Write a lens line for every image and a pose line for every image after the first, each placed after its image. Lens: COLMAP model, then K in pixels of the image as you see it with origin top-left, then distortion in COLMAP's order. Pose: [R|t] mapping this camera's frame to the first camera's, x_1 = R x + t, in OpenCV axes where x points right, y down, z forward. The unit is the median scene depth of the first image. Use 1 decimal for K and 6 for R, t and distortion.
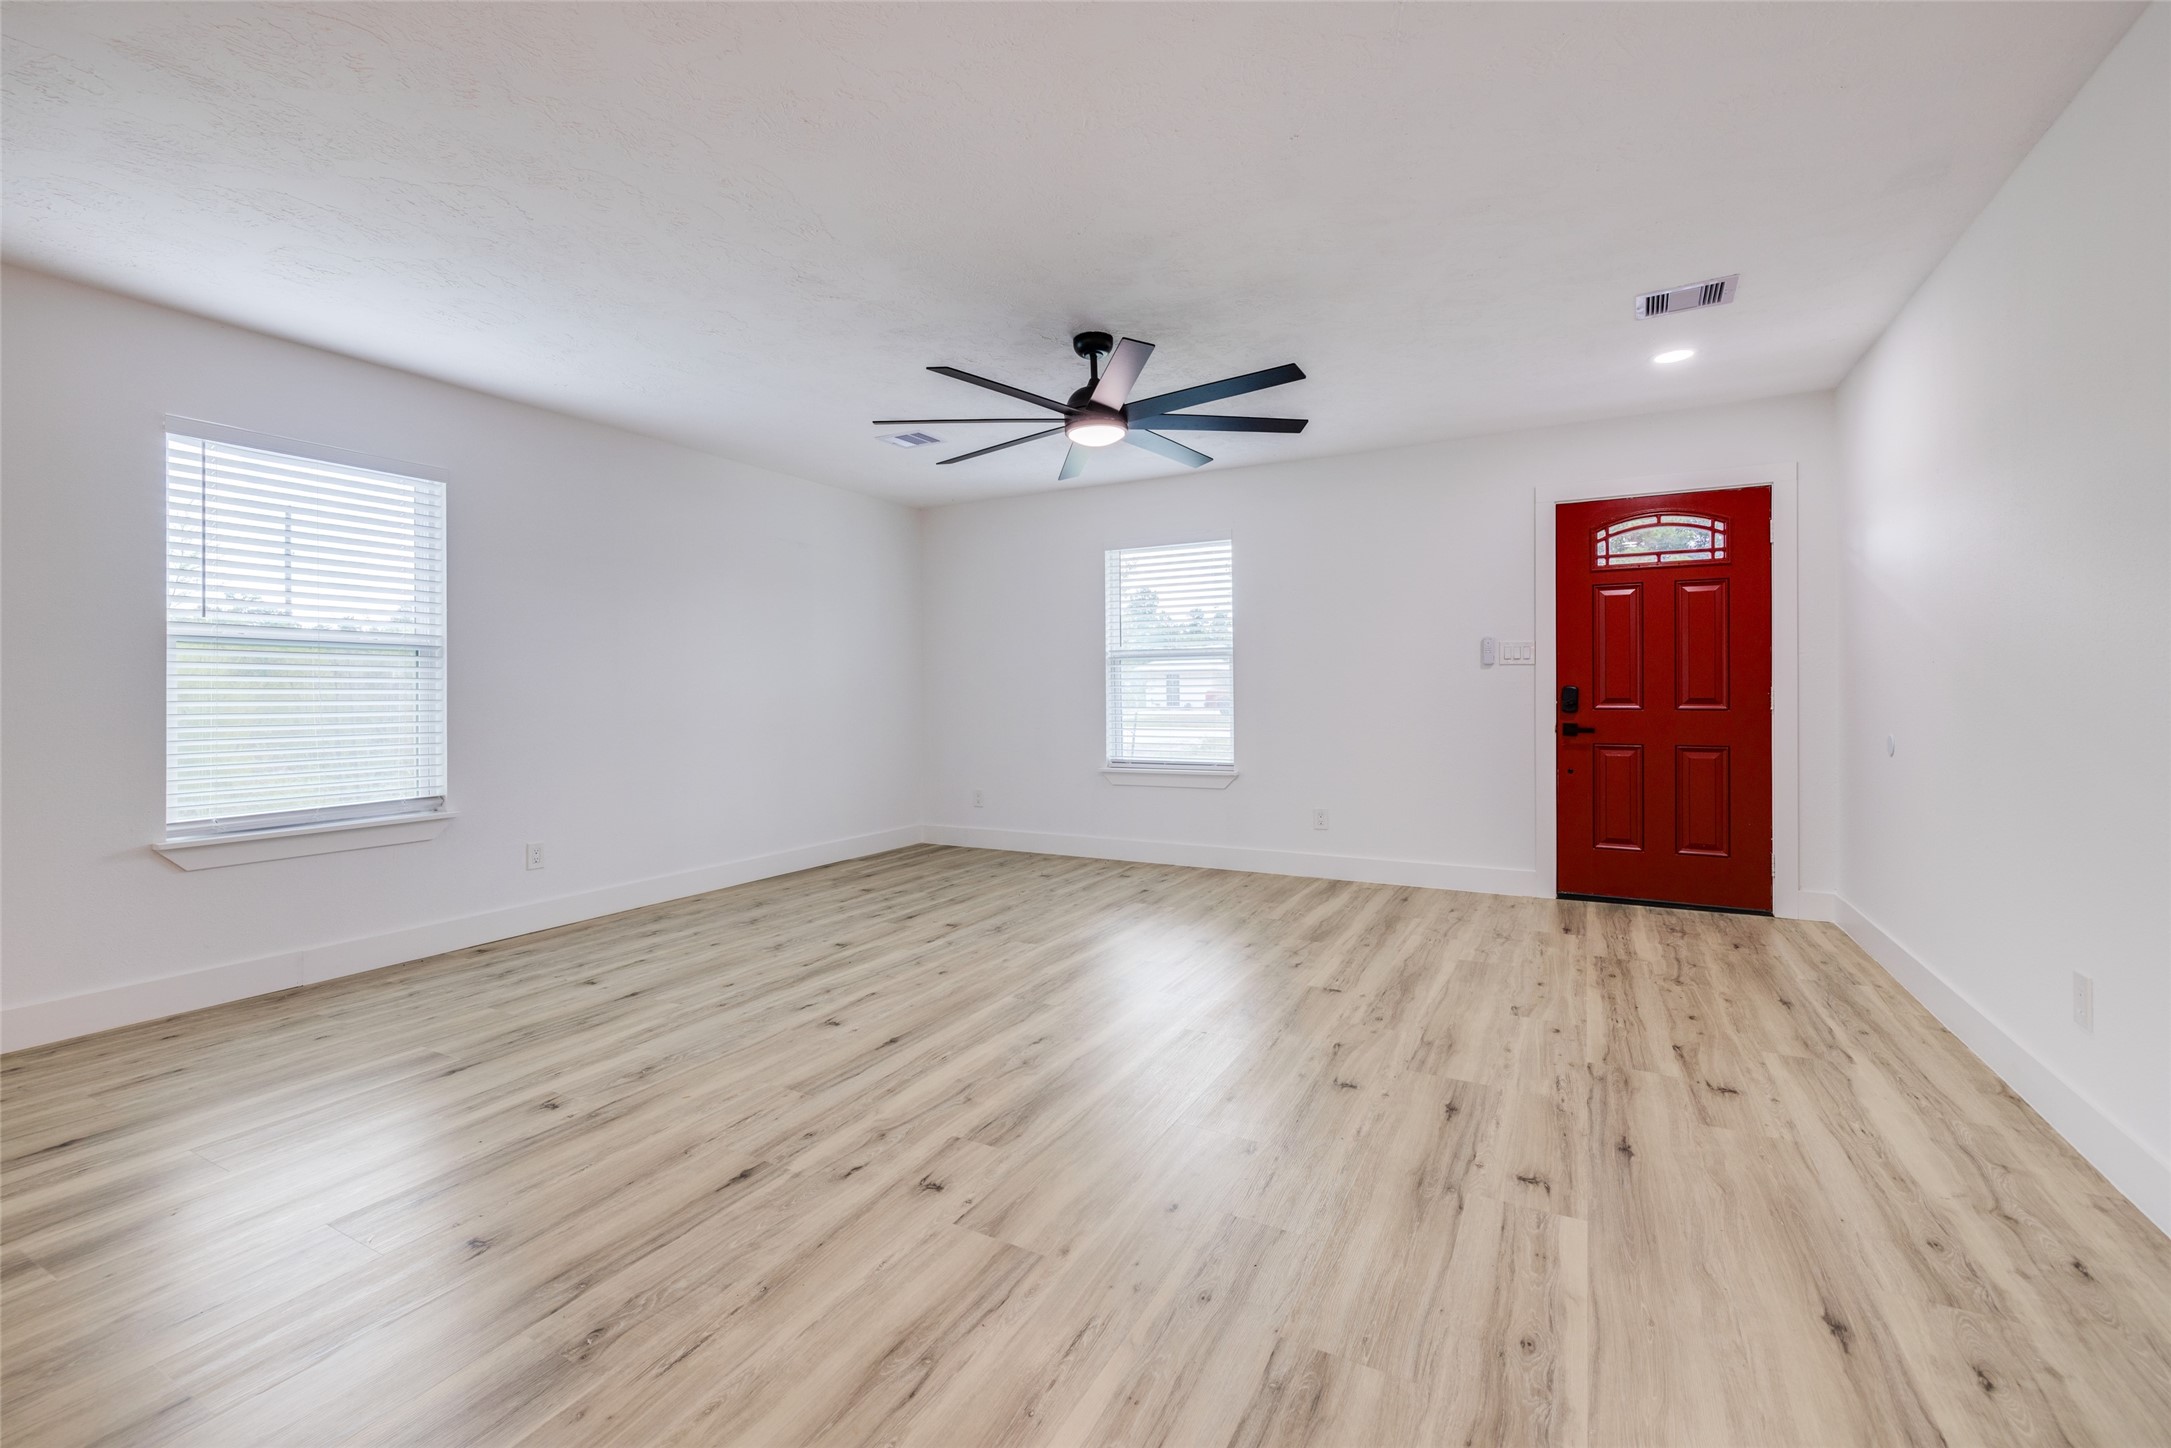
lens RADIAL K [[925.4, 0, 1080.3], [0, 925.4, 708.2], [0, 0, 1]] dist [0.002093, 0.000925]
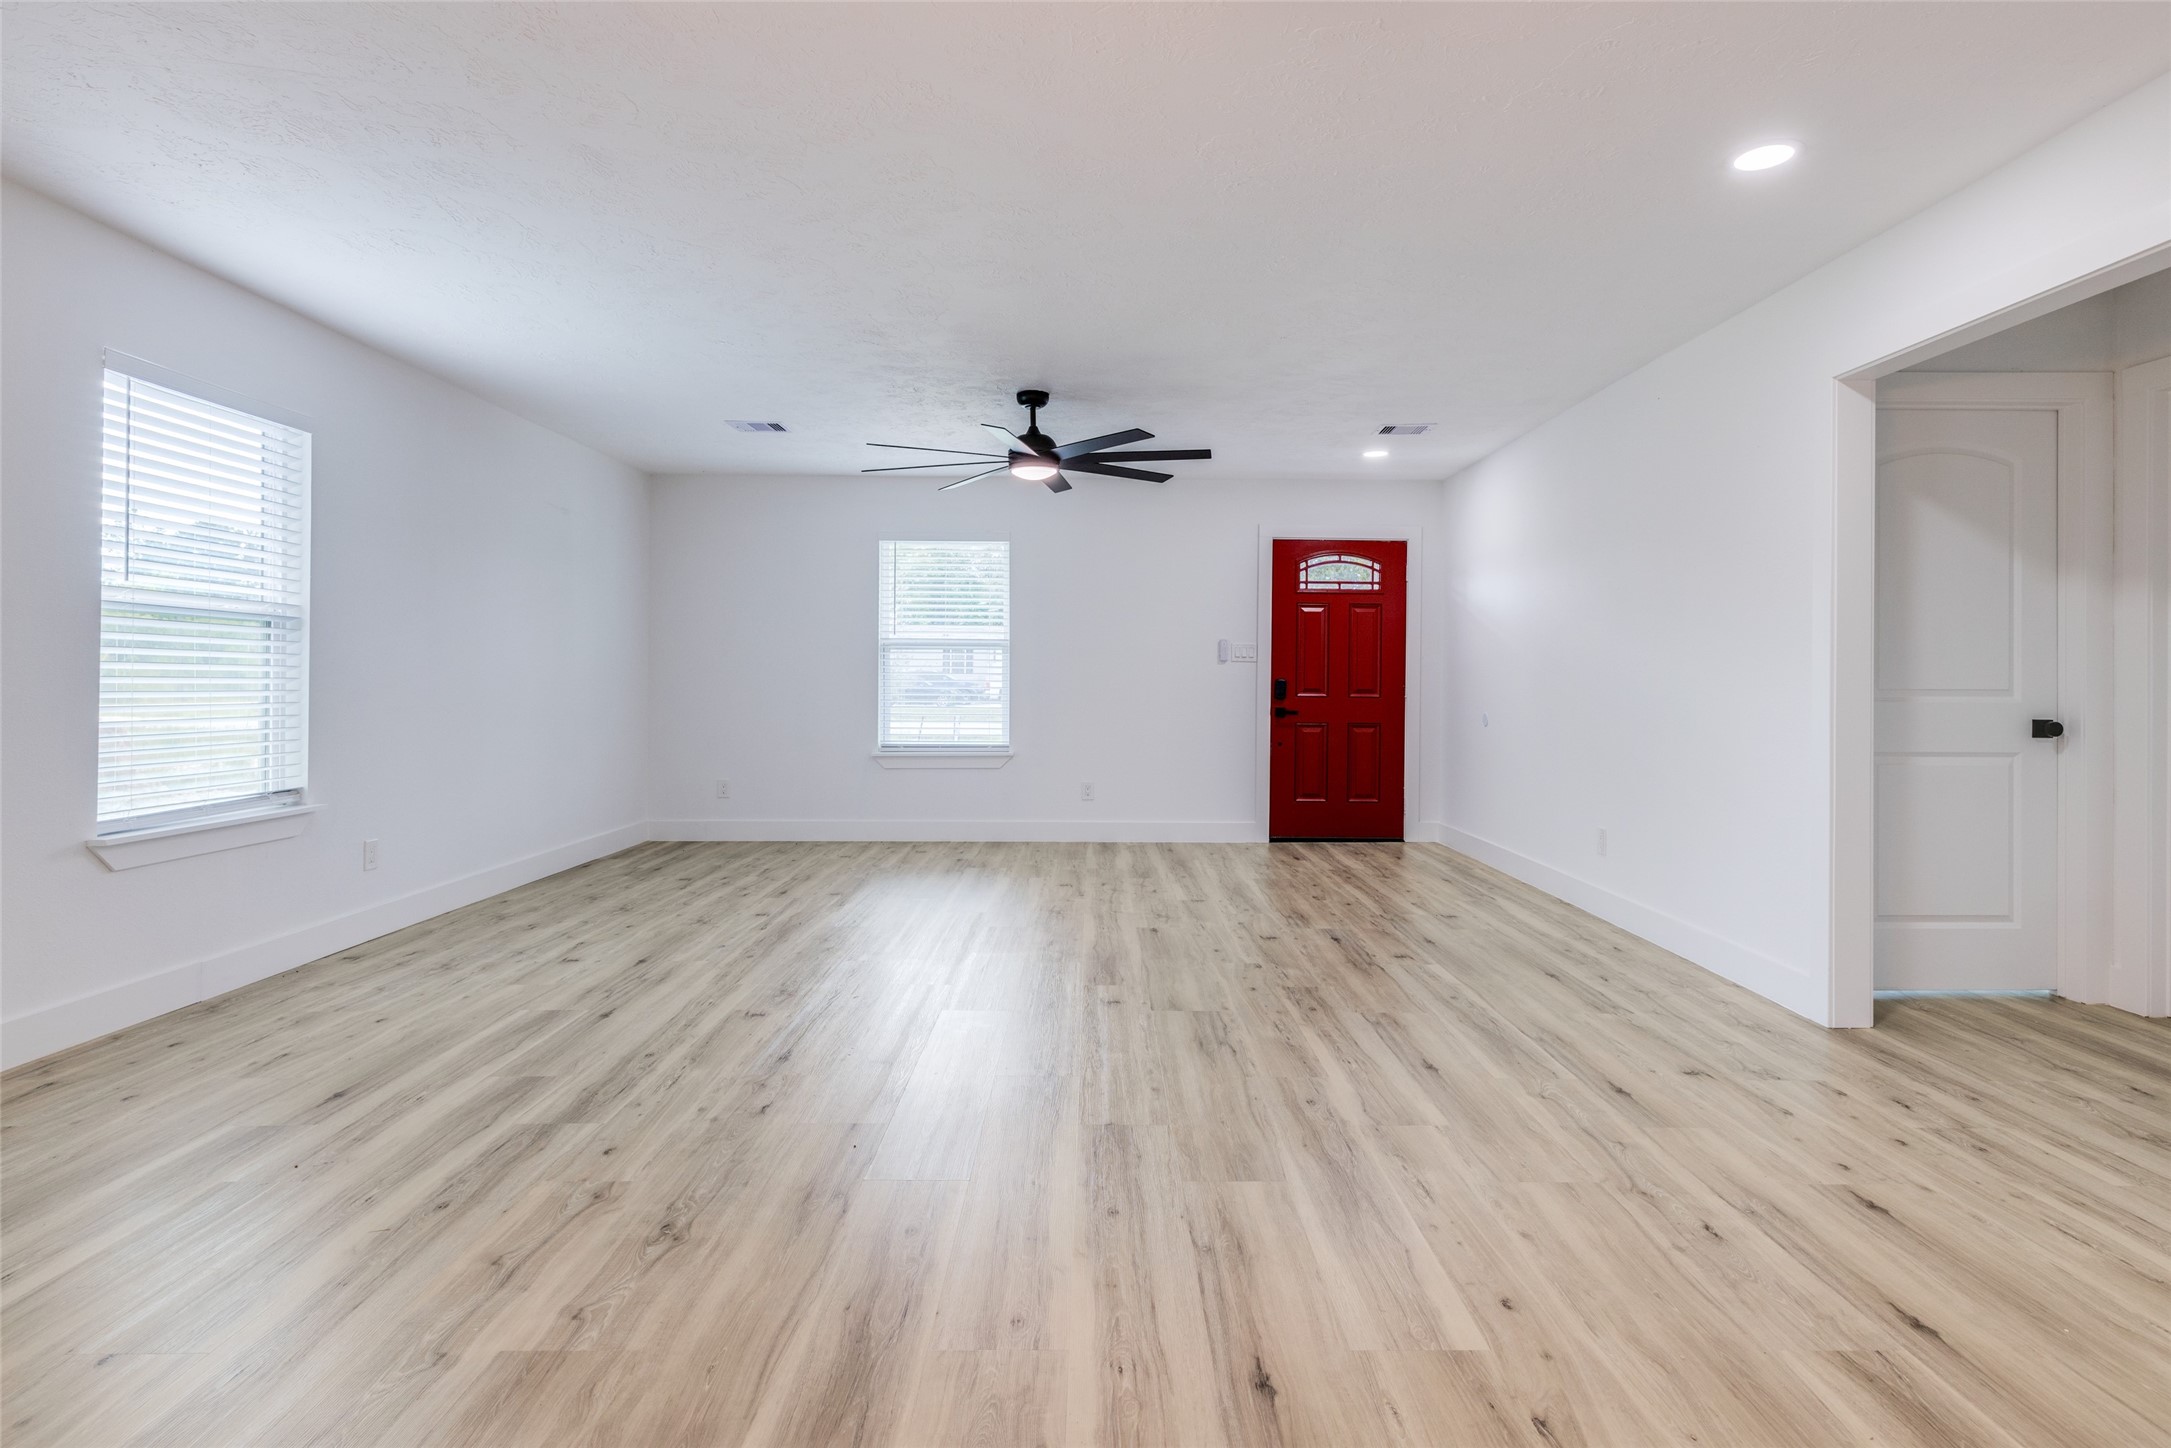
lens RADIAL K [[1125.3, 0, 1091.9], [0, 1125.3, 715.4], [0, 0, 1]] dist [0.002339, -0.000841]
pose [[0.875526, -0.002371, 0.483165, -0.502806], [-0.004442, 0.999906, 0.012957, 0.008431], [-0.483151, -0.013490, 0.875433, -0.280752]]
